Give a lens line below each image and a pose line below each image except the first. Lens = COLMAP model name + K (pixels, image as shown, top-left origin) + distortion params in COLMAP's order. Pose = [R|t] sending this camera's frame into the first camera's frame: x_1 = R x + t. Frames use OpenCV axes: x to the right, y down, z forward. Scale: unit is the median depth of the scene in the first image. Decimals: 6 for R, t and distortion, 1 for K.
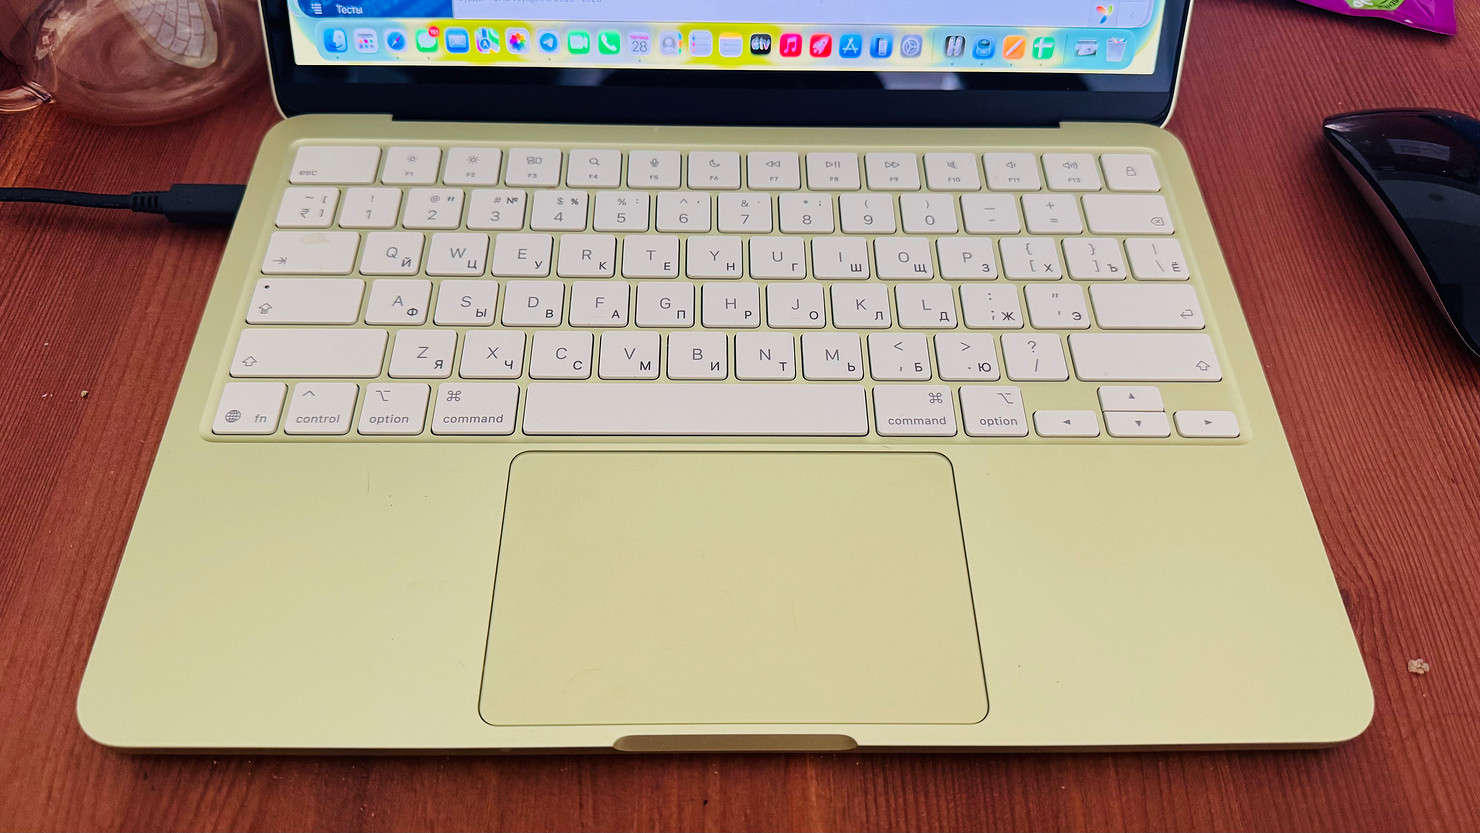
lens RADIAL K [[1098.4, 0, 739.4], [0, 1098.4, 395.4], [0, 0, 1]] dist [-0.000545, 0.002386]
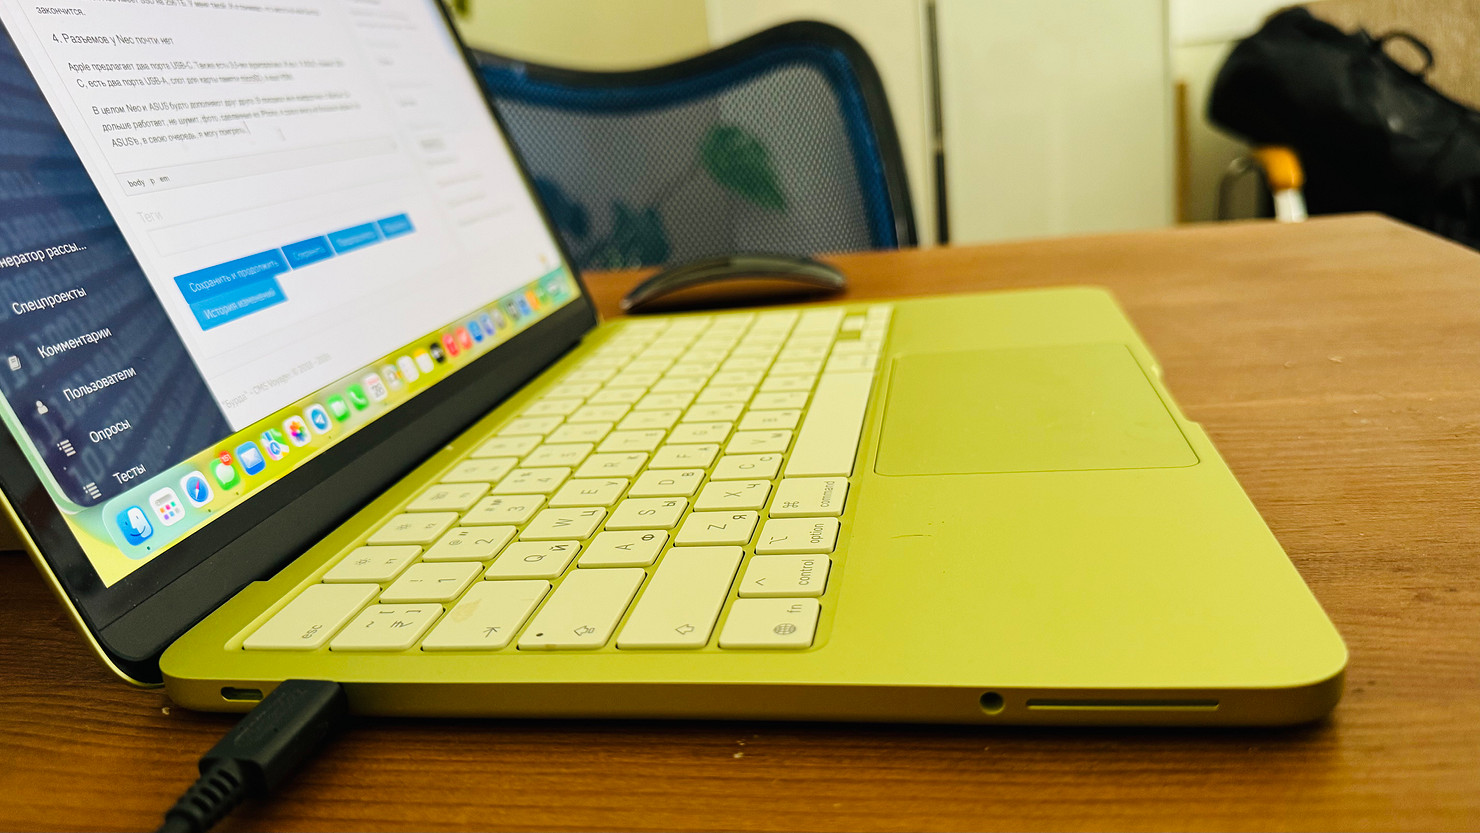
lens RADIAL K [[1103.9, 0, 743.4], [0, 1103.9, 390.1], [0, 0, 1]] dist [0.006278, -0.003842]
pose [[0.184739, -0.310462, 0.932461, -0.934228], [0.866566, 0.499032, -0.005532, -0.063648], [-0.463610, 0.809062, 0.361227, 0.596858]]
